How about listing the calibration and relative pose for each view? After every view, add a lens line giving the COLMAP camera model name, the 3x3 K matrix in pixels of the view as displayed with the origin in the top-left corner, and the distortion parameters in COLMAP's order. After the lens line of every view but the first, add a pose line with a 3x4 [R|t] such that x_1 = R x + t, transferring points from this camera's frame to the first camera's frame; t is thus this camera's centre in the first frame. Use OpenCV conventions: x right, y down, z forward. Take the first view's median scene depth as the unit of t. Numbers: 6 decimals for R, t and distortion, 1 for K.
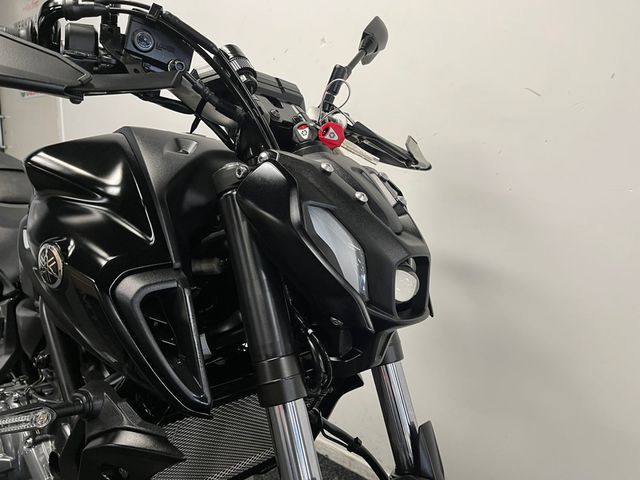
lens RADIAL K [[490.3, 0, 318.8], [0, 490.3, 241.0], [0, 0, 1]] dist [0.028427, -0.017134]
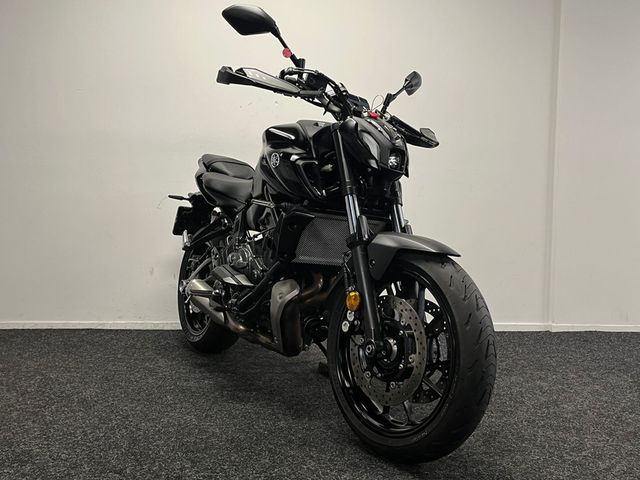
lens RADIAL K [[580.8, 0, 320.3], [0, 580.8, 239.2], [0, 0, 1]] dist [-0.008462, 0.000000]
pose [[0.980369, 0.036987, -0.193672, 0.357896], [-0.063470, 0.989165, -0.132380, 0.870149], [0.186677, 0.142074, 0.972094, -1.979523]]
